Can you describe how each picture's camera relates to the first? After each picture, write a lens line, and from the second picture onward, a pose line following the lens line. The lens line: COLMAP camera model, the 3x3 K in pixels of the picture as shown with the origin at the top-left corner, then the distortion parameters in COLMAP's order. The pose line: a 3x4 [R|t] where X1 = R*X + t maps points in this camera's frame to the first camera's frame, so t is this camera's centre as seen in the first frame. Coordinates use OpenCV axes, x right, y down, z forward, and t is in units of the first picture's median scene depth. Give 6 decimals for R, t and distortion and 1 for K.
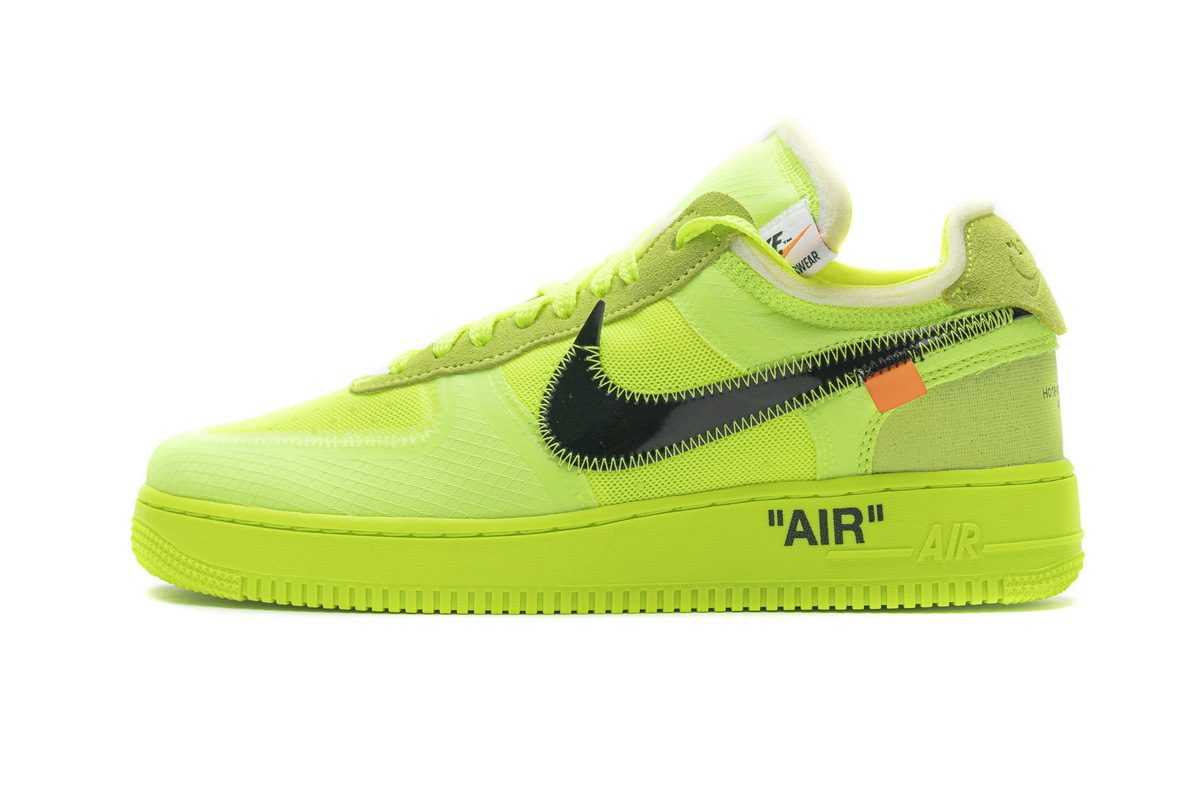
lens RADIAL K [[2309.5, 0, 602.3], [0, 2309.5, 396.4], [0, 0, 1]] dist [0.002509, 0.000000]
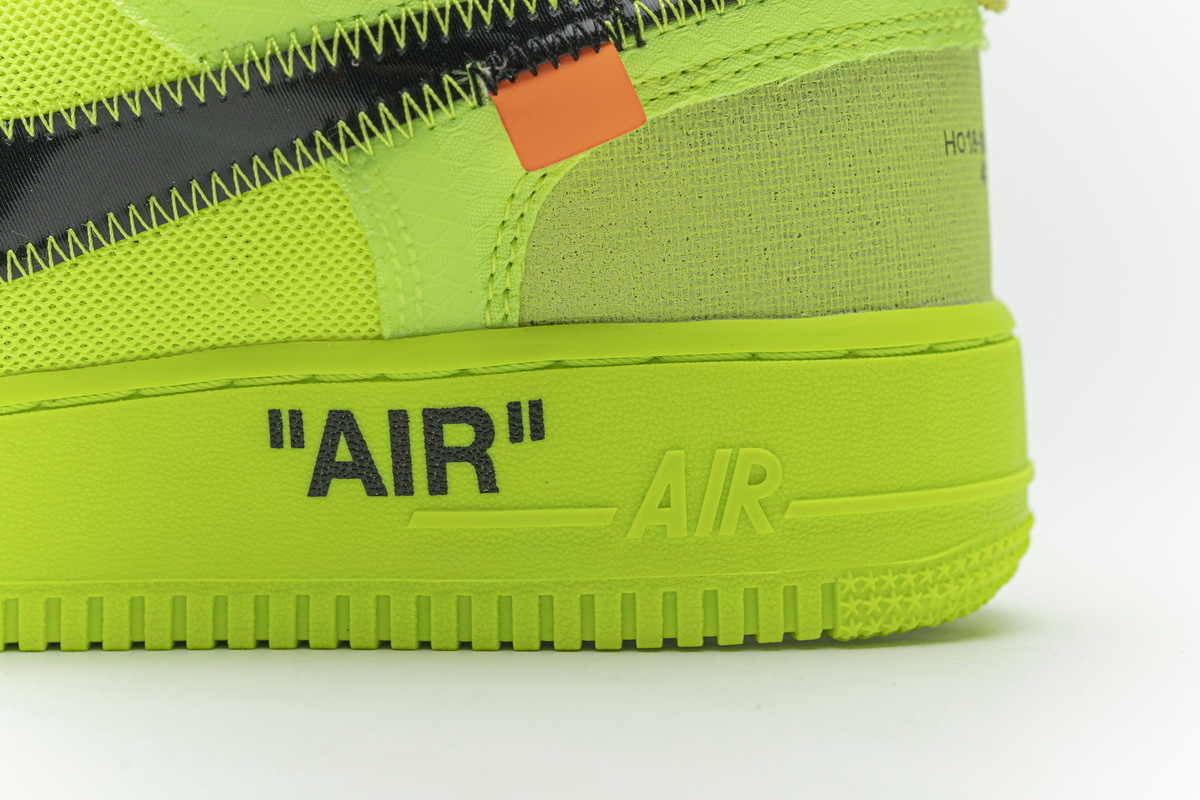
lens RADIAL K [[2309.5, 0, 604.2], [0, 2309.5, 394.1], [0, 0, 1]] dist [0.002509, 0.000000]
pose [[0.999853, 0.014972, 0.008342, 0.128267], [-0.015408, 0.998373, 0.054898, 0.022910], [-0.007506, -0.055018, 0.998457, 0.587561]]
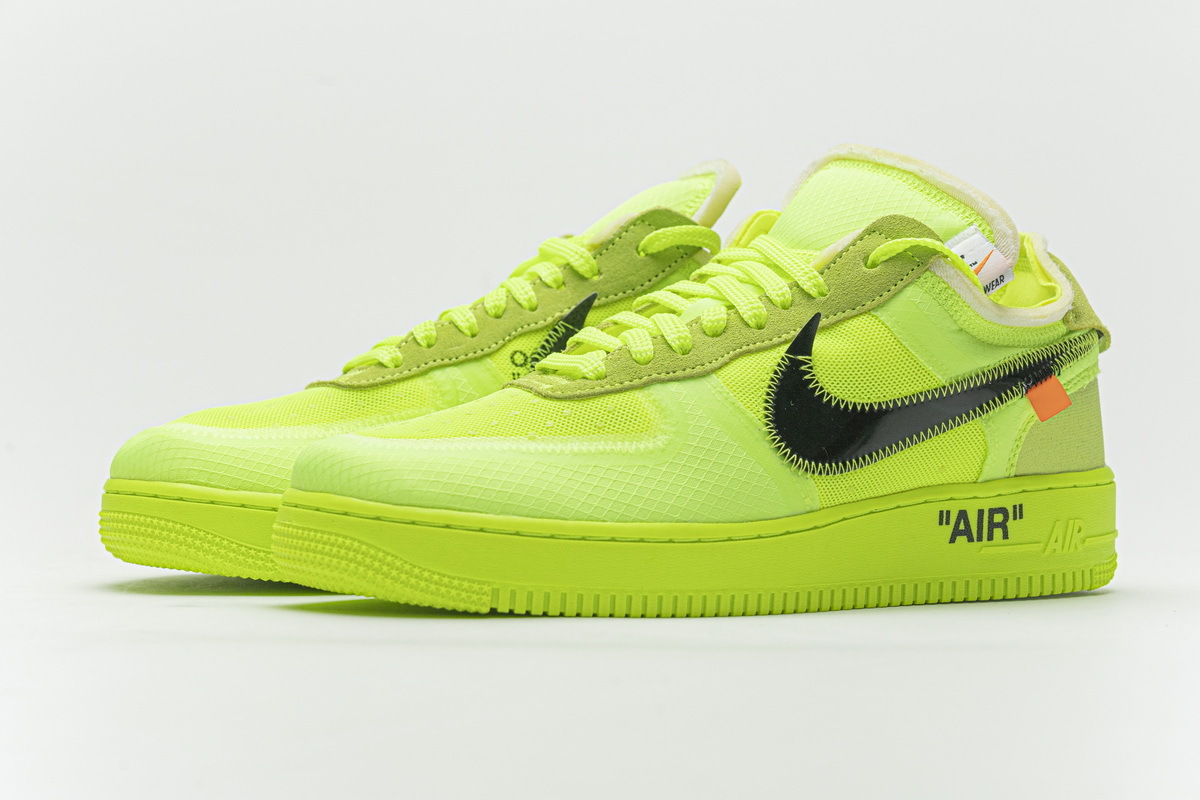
lens RADIAL K [[2309.5, 0, 599.7], [0, 2309.5, 405.8], [0, 0, 1]] dist [0.002509, 0.000000]
pose [[0.849838, 0.009942, 0.526950, -0.635766], [-0.009089, 0.999950, -0.004208, 0.005961], [-0.526966, -0.001213, 0.849886, 0.161548]]
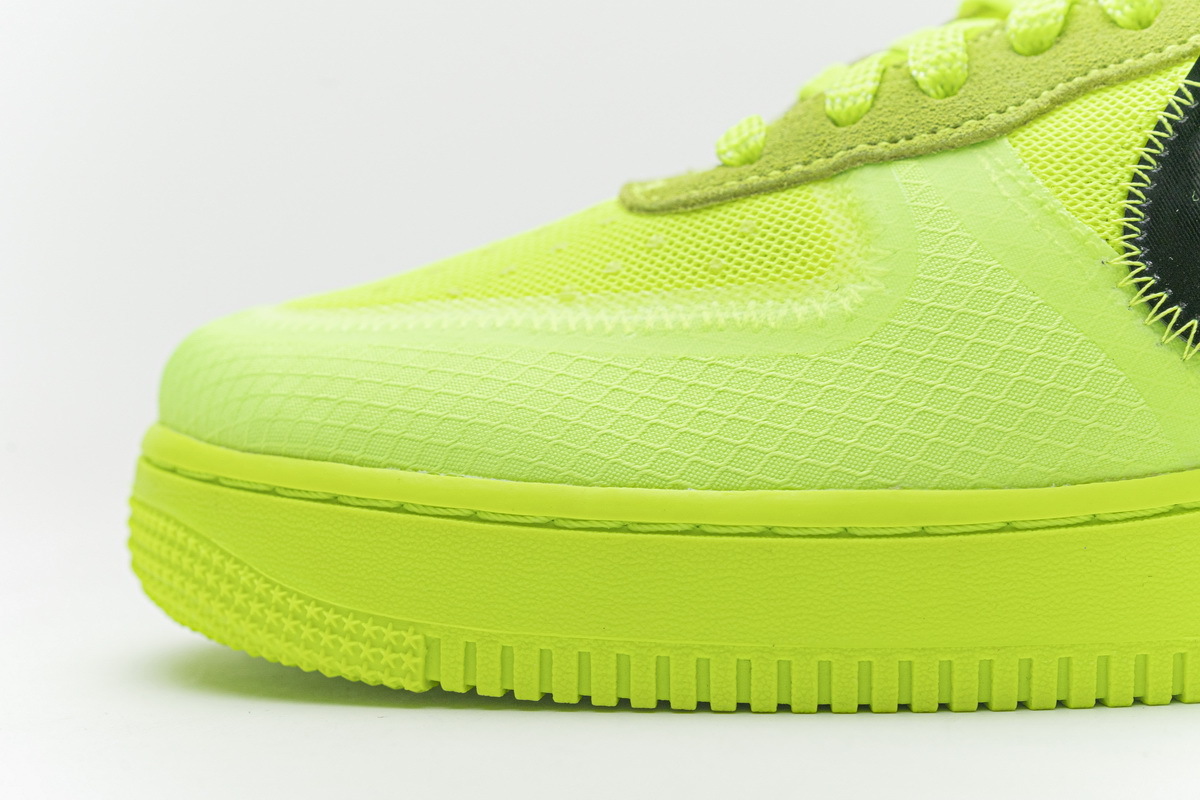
lens RADIAL K [[2309.5, 0, 589.5], [0, 2309.5, 393.6], [0, 0, 1]] dist [0.002509, 0.000000]
pose [[0.995112, -0.024782, 0.095598, -0.168405], [0.021676, 0.999207, 0.033385, 0.019520], [-0.096349, -0.031149, 0.994860, 0.581007]]
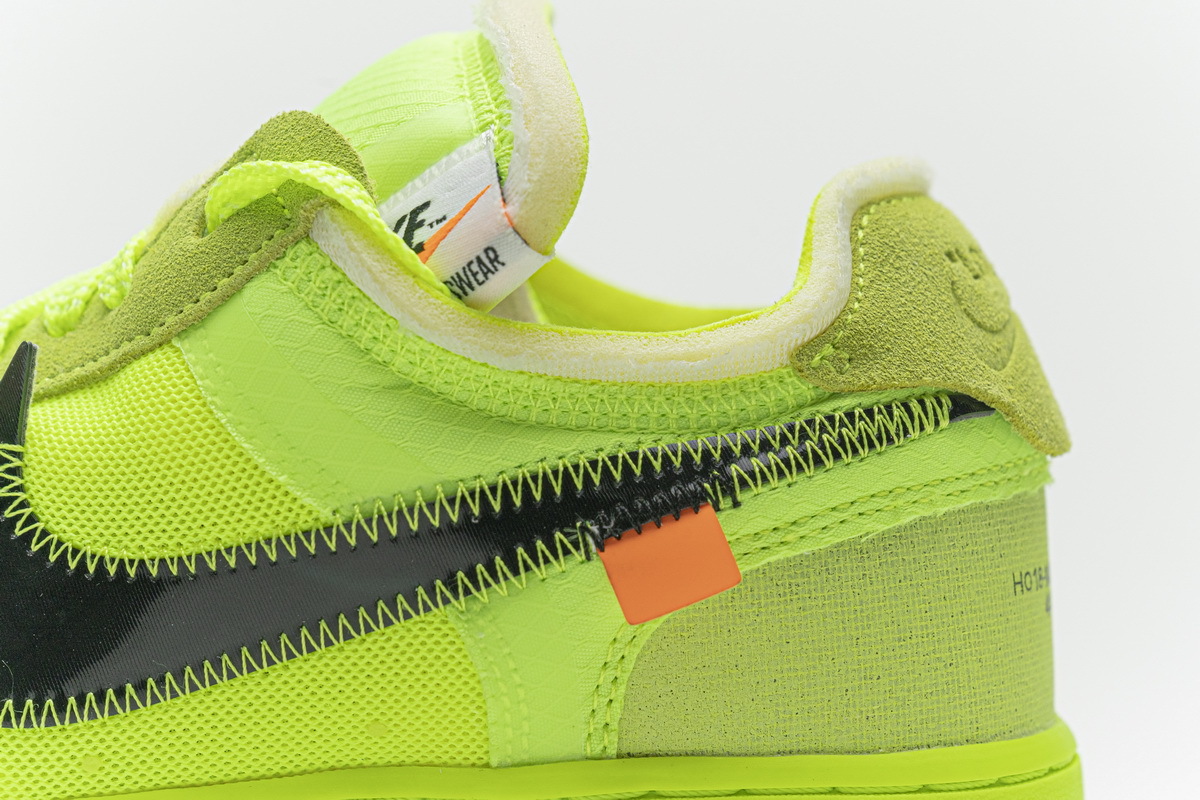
lens RADIAL K [[2309.5, 0, 605.5], [0, 2309.5, 396.5], [0, 0, 1]] dist [0.002509, 0.000000]
pose [[0.999214, 0.038639, -0.008825, 0.115468], [-0.038862, 0.998887, -0.026726, -0.023443], [0.007783, 0.027048, 0.999604, 0.554529]]
